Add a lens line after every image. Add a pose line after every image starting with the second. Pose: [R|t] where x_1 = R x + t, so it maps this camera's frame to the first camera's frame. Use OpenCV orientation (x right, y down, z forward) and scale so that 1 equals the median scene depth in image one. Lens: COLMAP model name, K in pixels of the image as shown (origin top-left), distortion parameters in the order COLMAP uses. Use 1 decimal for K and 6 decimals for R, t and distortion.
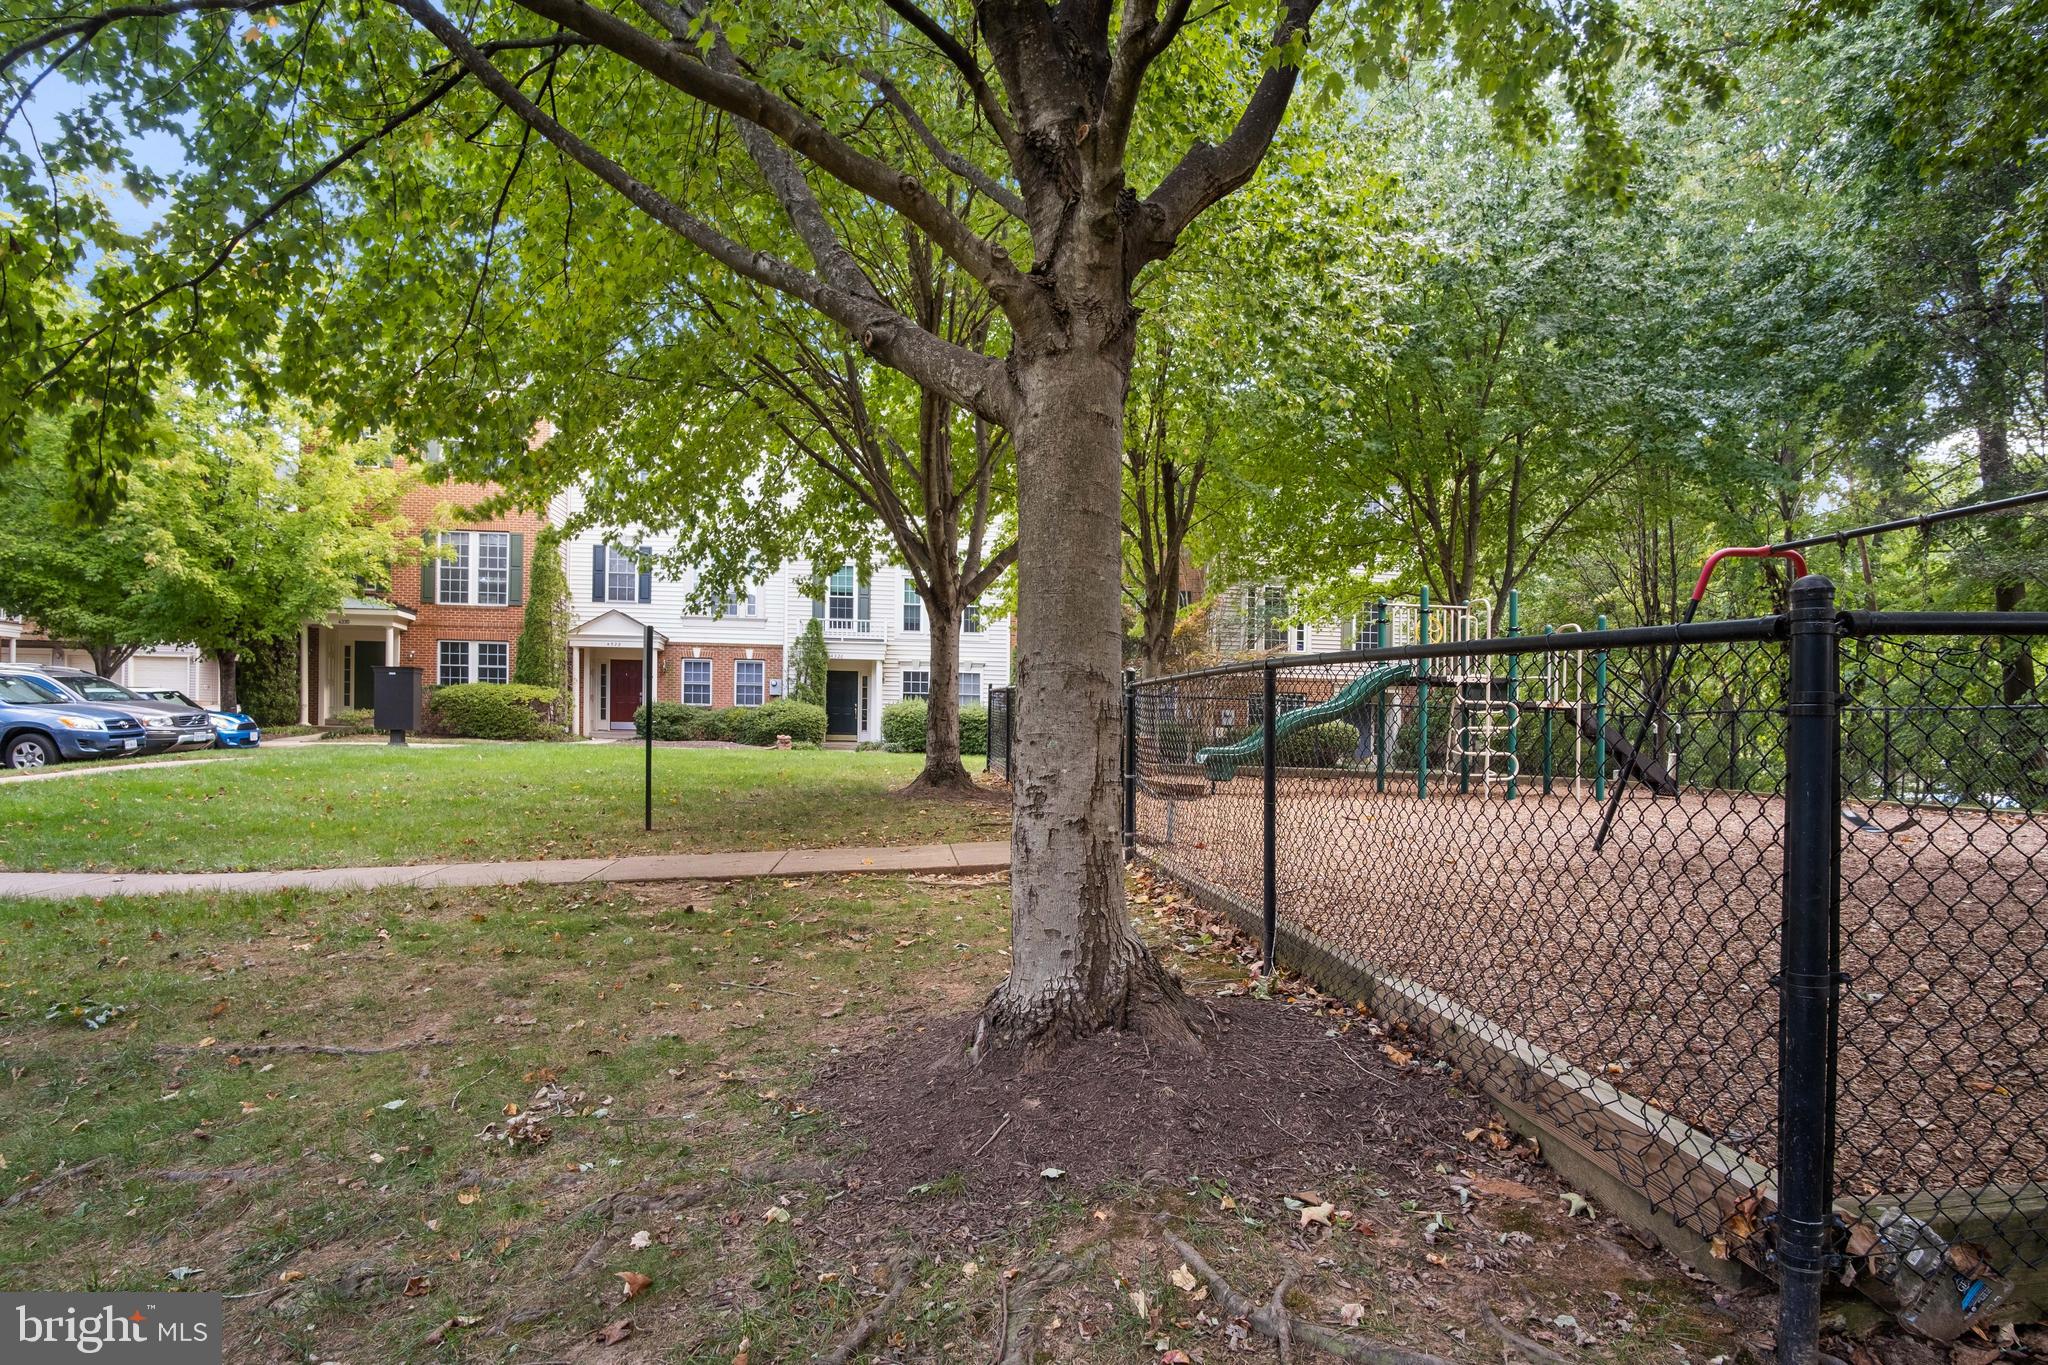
lens RADIAL K [[1123.3, 0, 1019.4], [0, 1123.3, 698.6], [0, 0, 1]] dist [-0.014061, 0.000445]
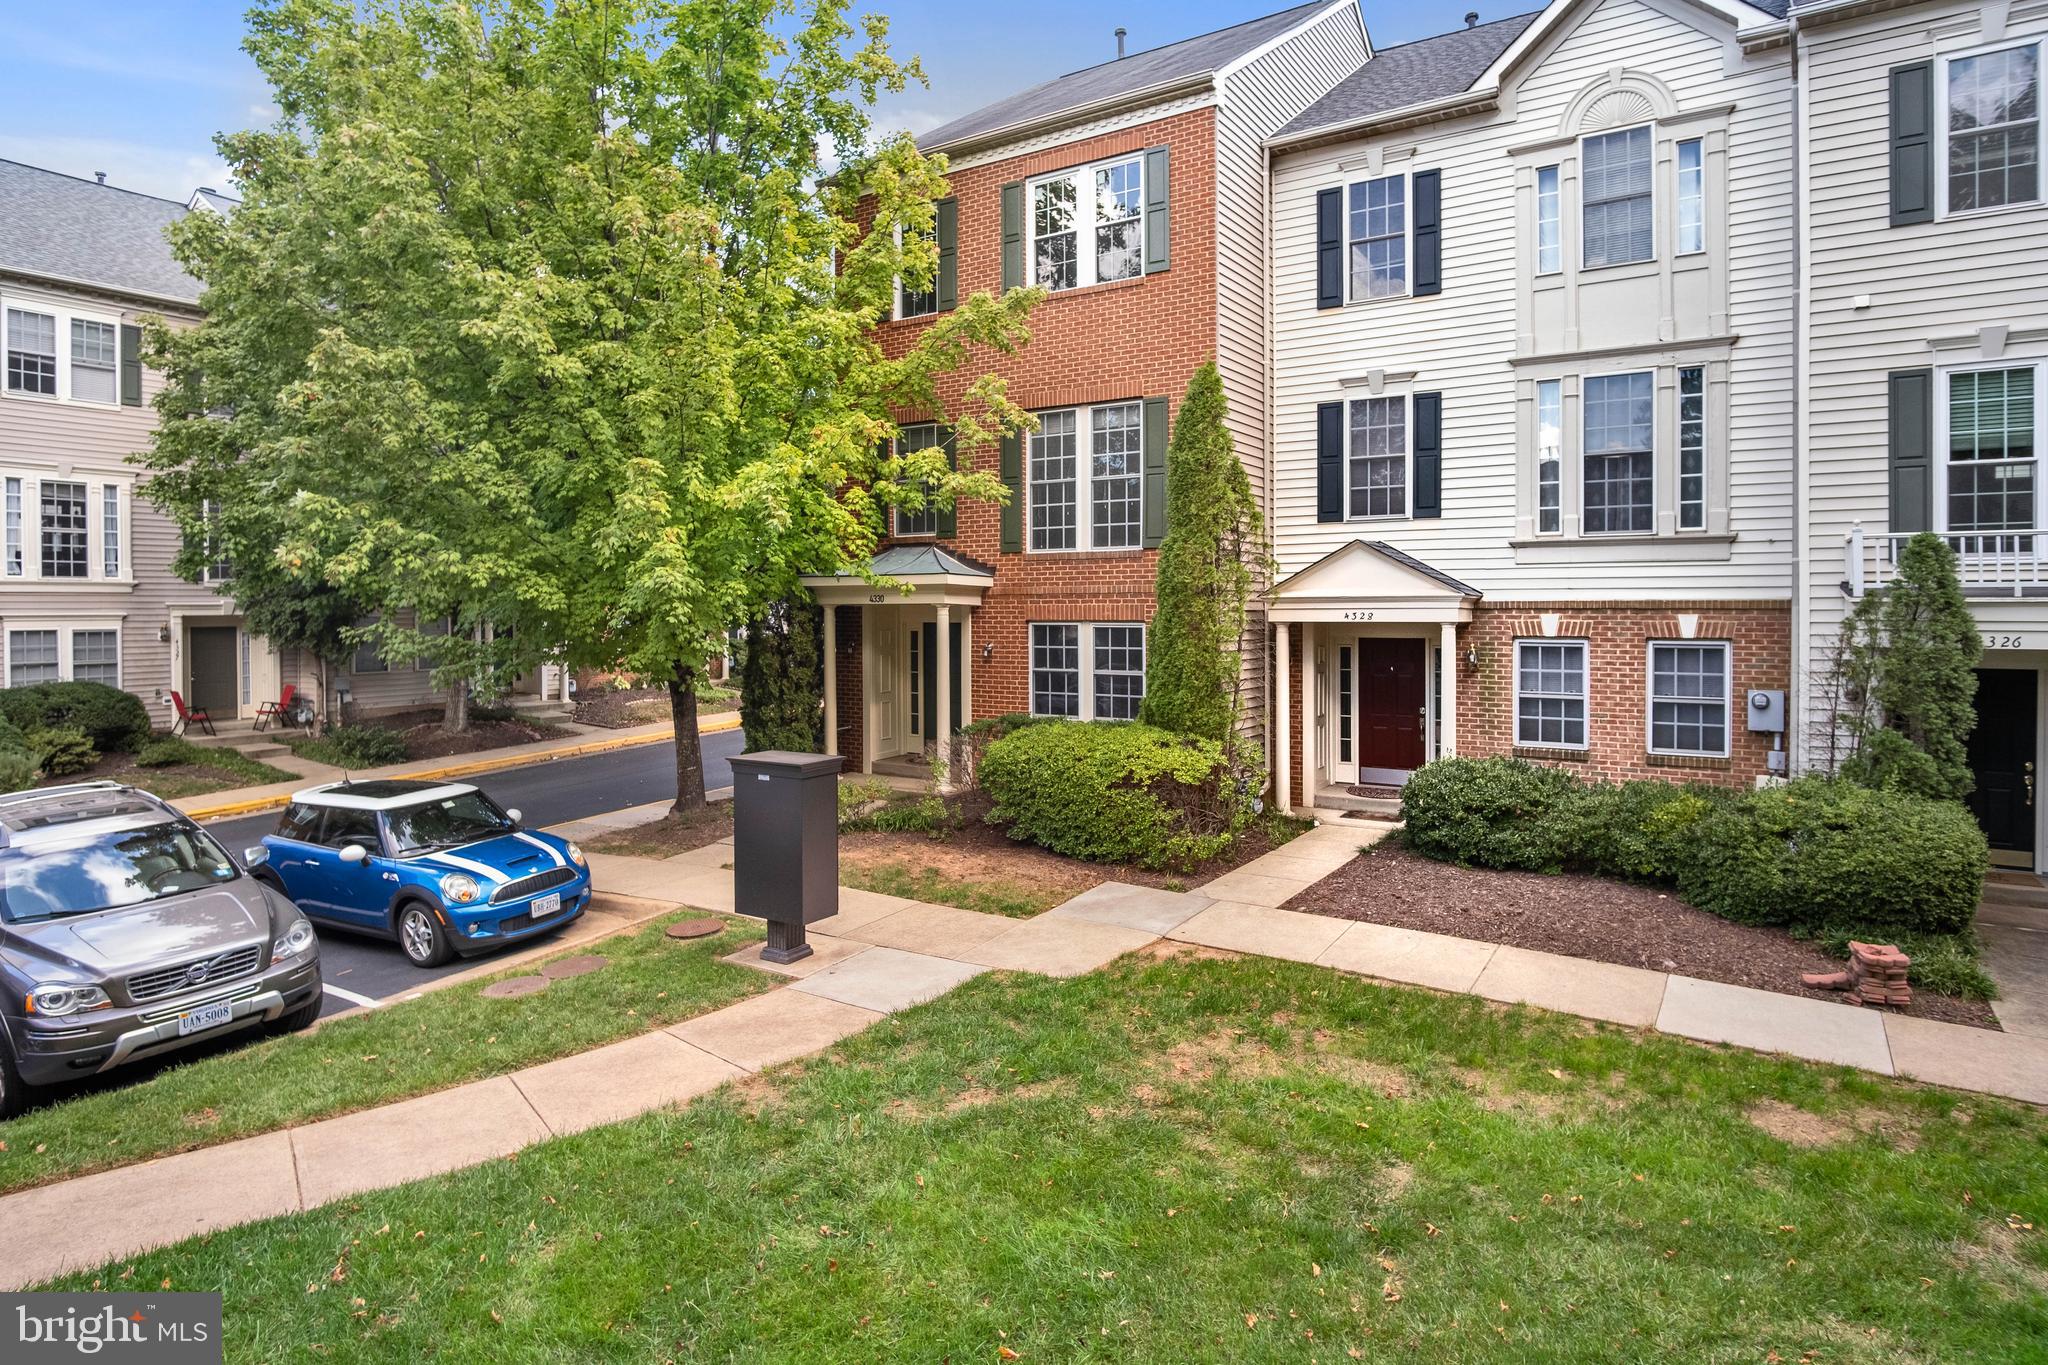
lens RADIAL K [[1123.3, 0, 1012.0], [0, 1123.3, 671.5], [0, 0, 1]] dist [-0.014061, 0.000445]
pose [[0.767417, 0.016839, -0.640927, -0.178680], [0.034954, 0.997070, 0.068048, -0.062750], [0.640194, -0.074624, 0.764580, 0.564079]]
